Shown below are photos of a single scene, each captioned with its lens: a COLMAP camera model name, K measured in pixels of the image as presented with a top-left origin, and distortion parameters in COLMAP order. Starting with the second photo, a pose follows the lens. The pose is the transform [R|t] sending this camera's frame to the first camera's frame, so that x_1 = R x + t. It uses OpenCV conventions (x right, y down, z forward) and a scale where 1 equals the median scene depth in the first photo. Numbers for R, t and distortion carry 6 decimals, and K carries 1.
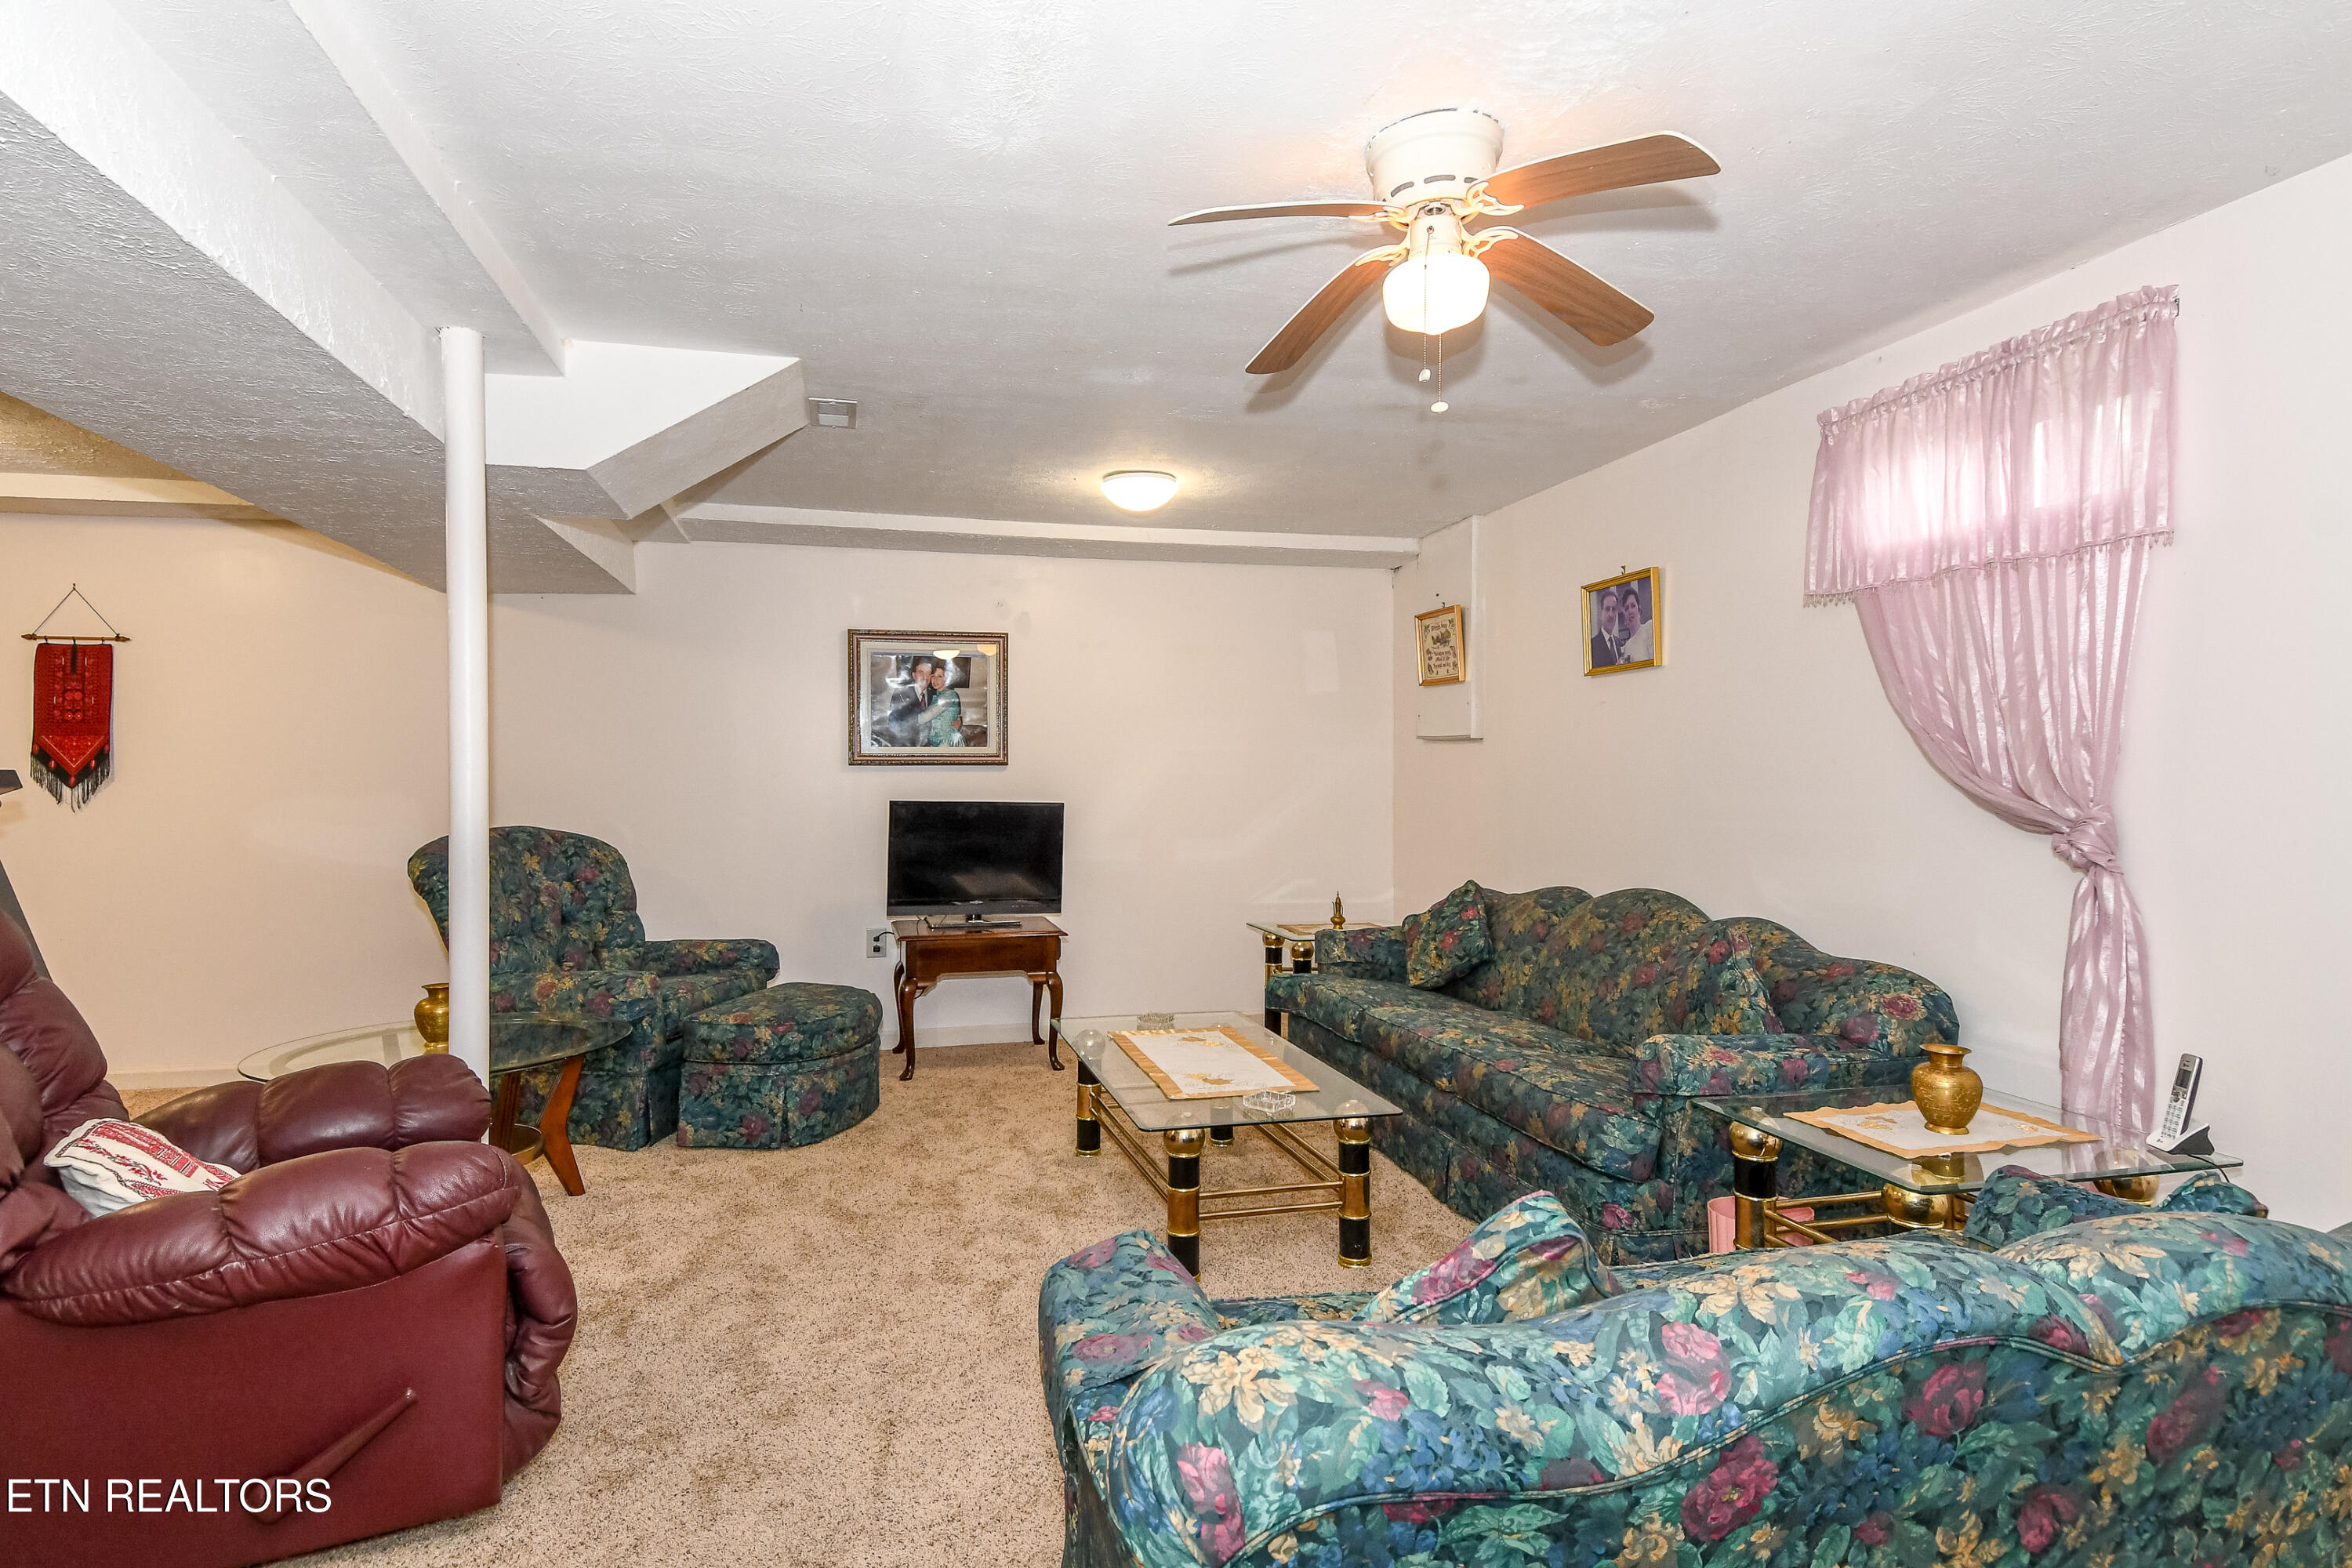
lens RADIAL K [[1243.8, 0, 1176.0], [0, 1243.8, 784.0], [0, 0, 1]] dist [0.067463, -0.053133]
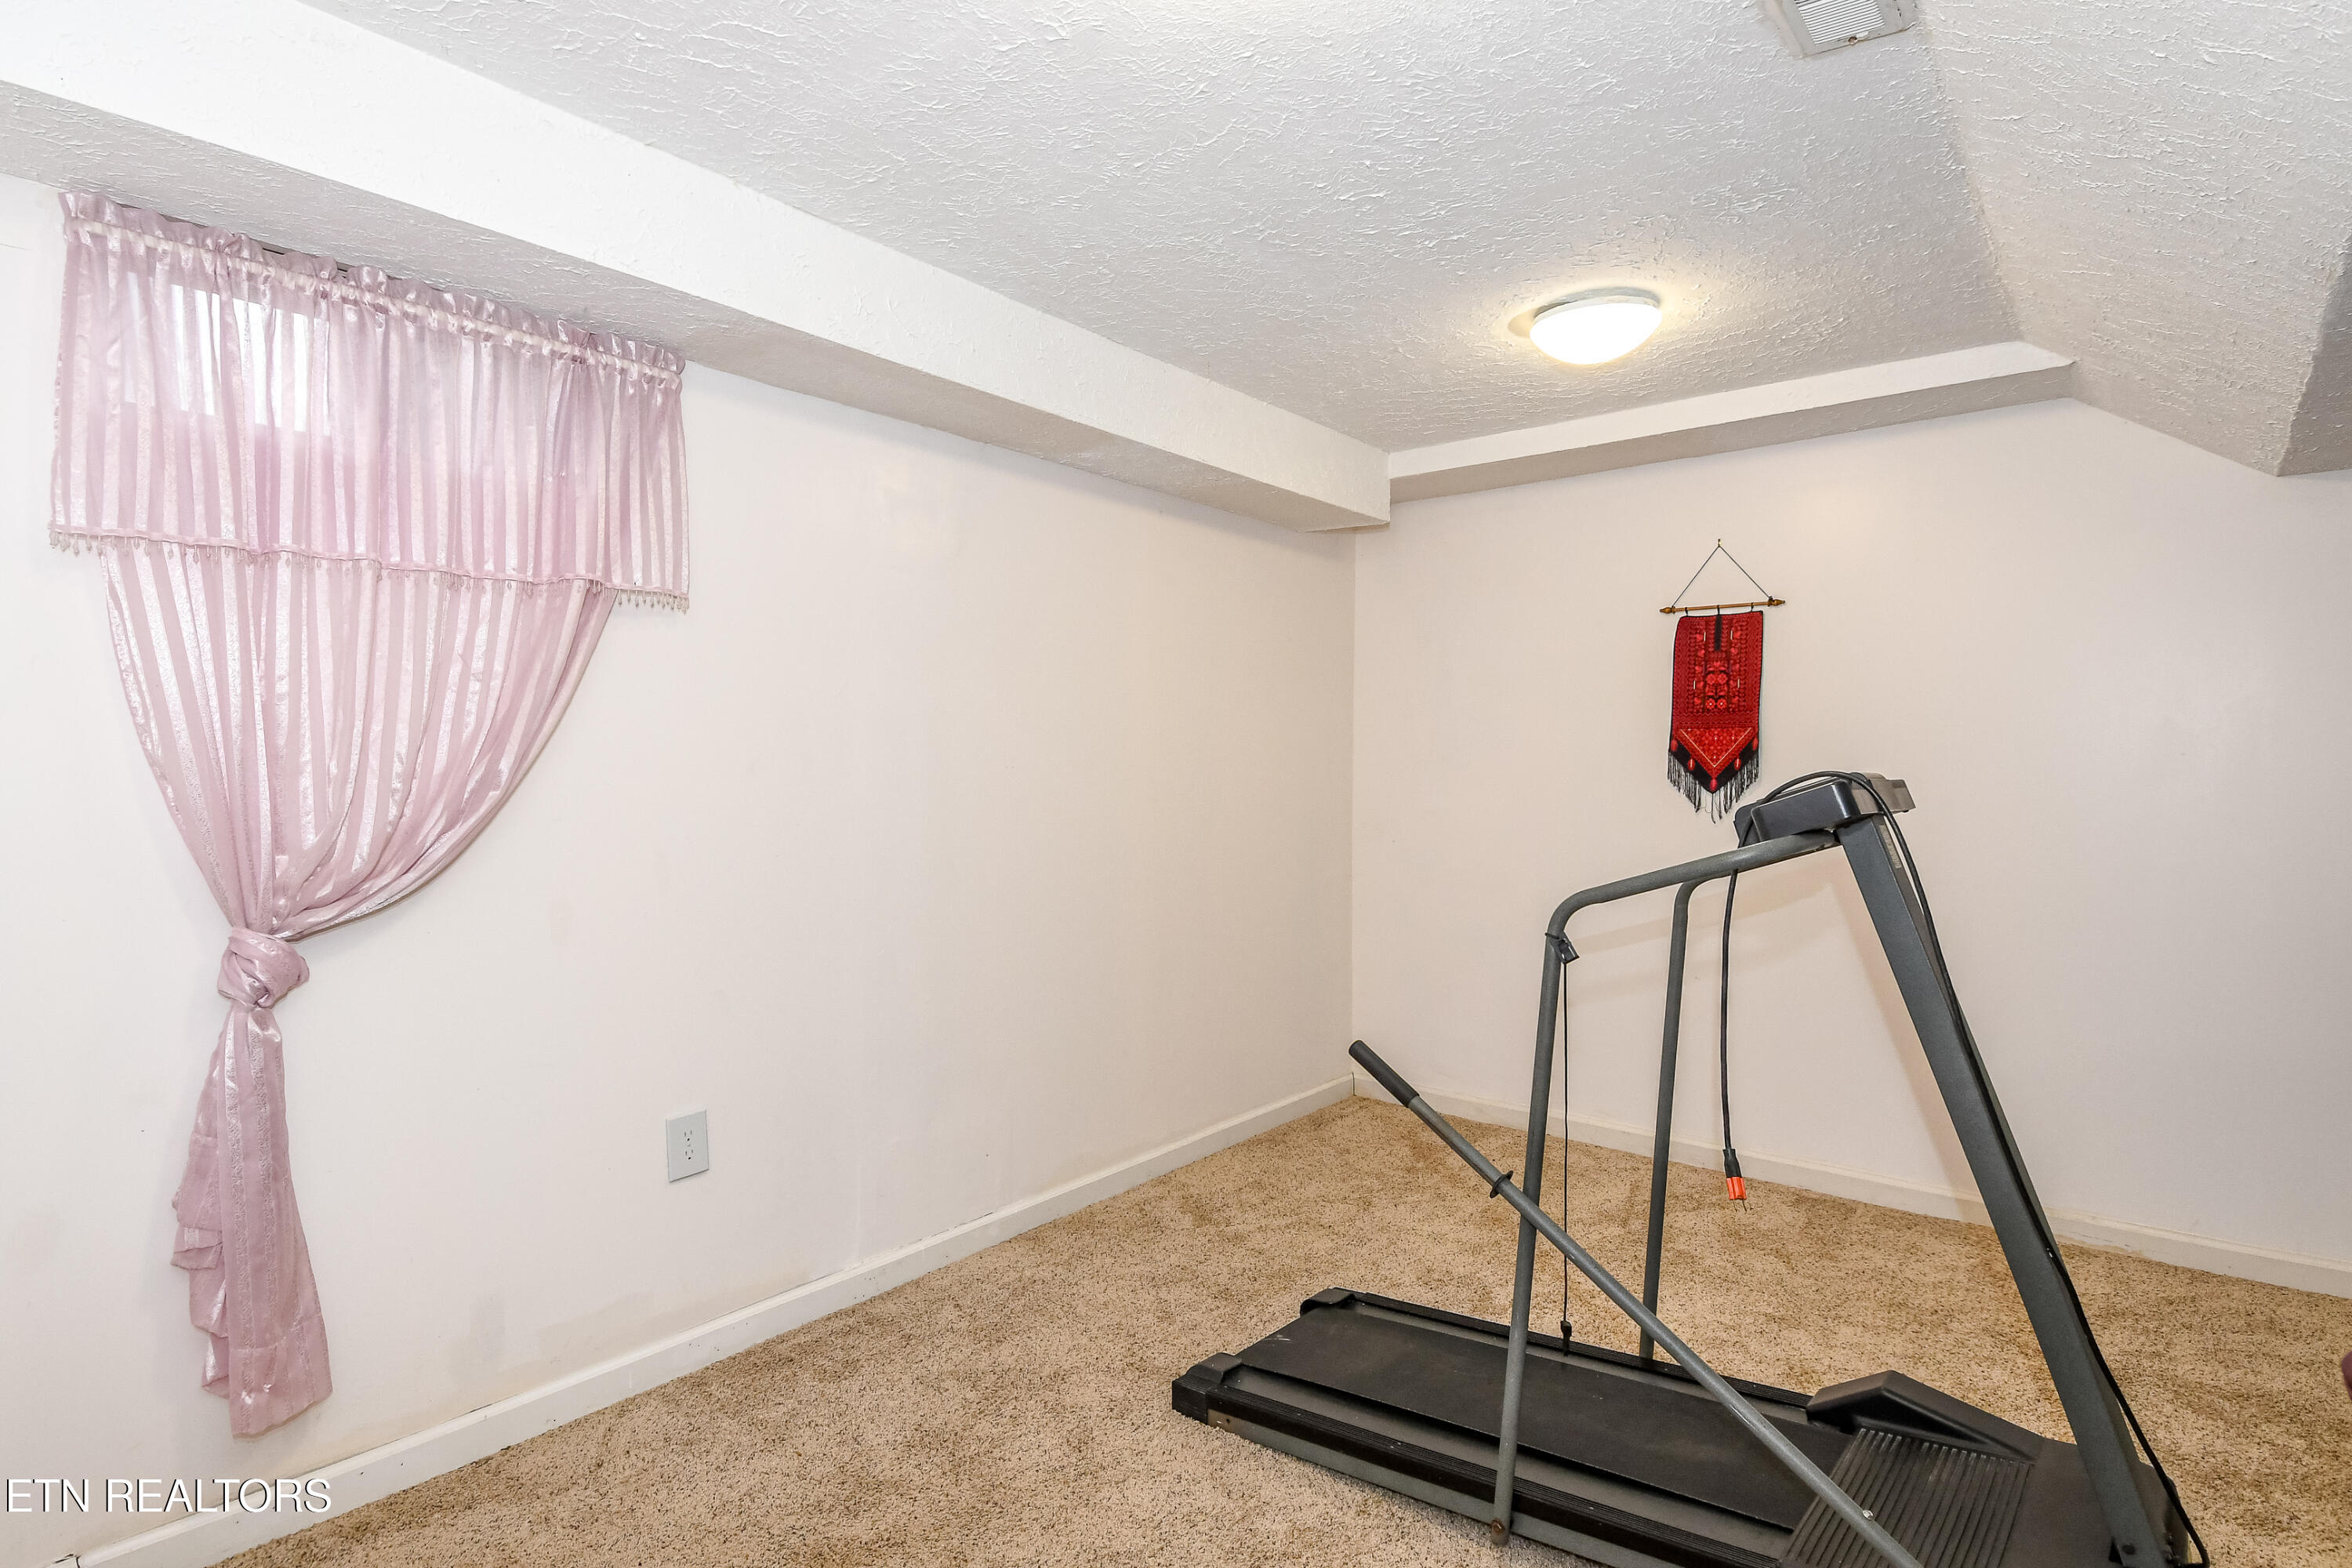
lens RADIAL K [[1233.2, 0, 1163.4], [0, 1233.2, 777.9], [0, 0, 1]] dist [0.054751, -0.052362]
pose [[0.581161, 0.011558, -0.813707, -0.428044], [-0.012996, 0.999903, 0.004921, -0.005652], [0.813685, 0.007715, 0.581255, 0.253263]]
